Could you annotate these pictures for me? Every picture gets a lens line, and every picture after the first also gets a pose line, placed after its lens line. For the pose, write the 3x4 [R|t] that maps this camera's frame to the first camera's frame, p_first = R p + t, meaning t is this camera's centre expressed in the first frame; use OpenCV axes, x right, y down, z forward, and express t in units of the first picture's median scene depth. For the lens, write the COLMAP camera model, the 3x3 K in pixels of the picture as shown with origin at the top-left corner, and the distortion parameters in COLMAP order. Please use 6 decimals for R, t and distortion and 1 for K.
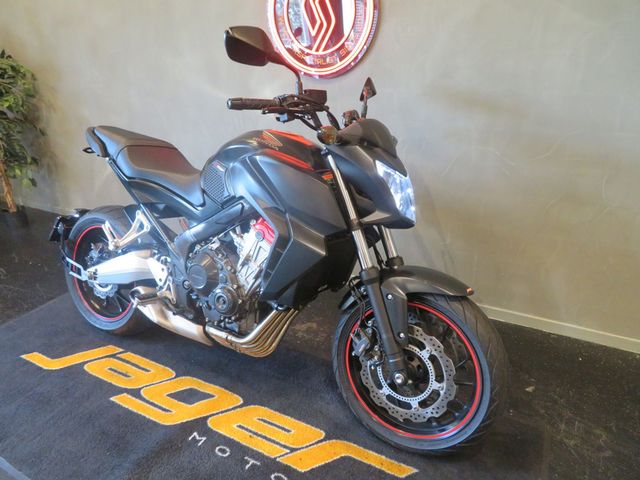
lens RADIAL K [[458.7, 0, 316.1], [0, 458.7, 240.5], [0, 0, 1]] dist [-0.004555, -0.002370]
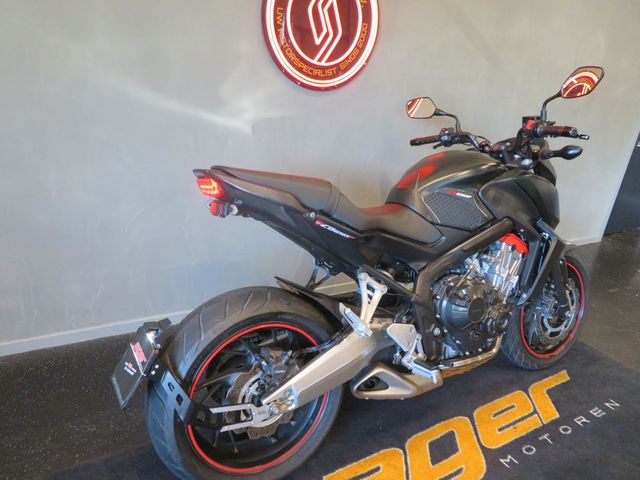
lens RADIAL K [[458.7, 0, 316.1], [0, 458.7, 240.5], [0, 0, 1]] dist [-0.004555, -0.002370]
pose [[0.488451, -0.247239, 0.836832, -1.259024], [0.229198, 0.961698, 0.150350, -0.298928], [-0.841952, 0.118361, 0.526409, 0.814081]]
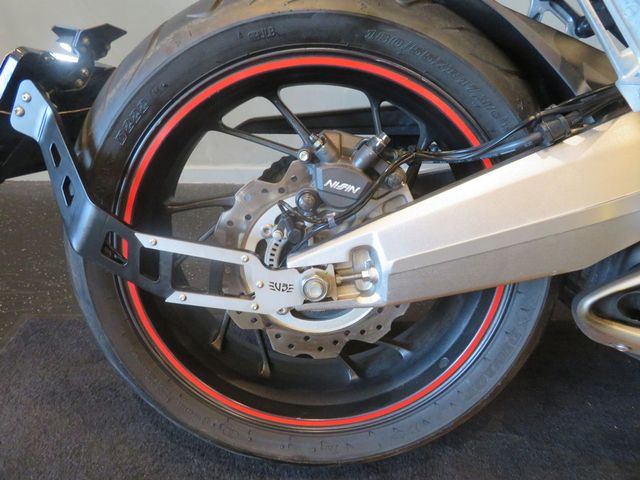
lens RADIAL K [[458.7, 0, 316.1], [0, 458.7, 240.5], [0, 0, 1]] dist [-0.004555, -0.002370]
pose [[0.871395, -0.220420, 0.438277, -0.799607], [0.166126, 0.973179, 0.159138, 0.025710], [-0.461599, -0.065863, 0.884640, 1.086687]]
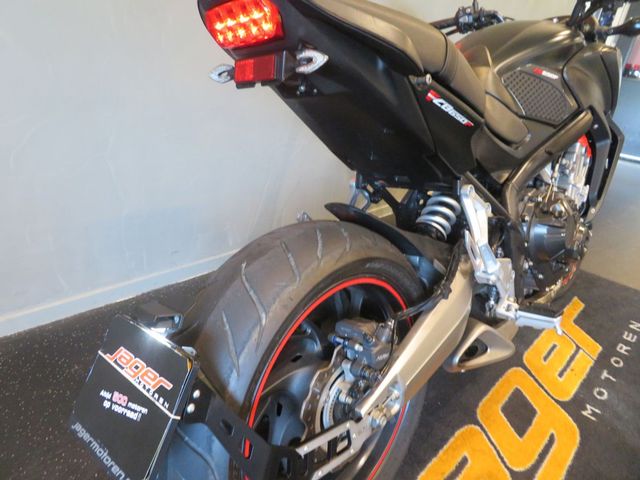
lens RADIAL K [[458.7, 0, 316.1], [0, 458.7, 240.5], [0, 0, 1]] dist [-0.004555, -0.002370]
pose [[0.226555, -0.358829, 0.905491, -1.067382], [0.253222, 0.919395, 0.300983, -0.239319], [-0.940506, 0.161100, 0.299157, 1.237892]]
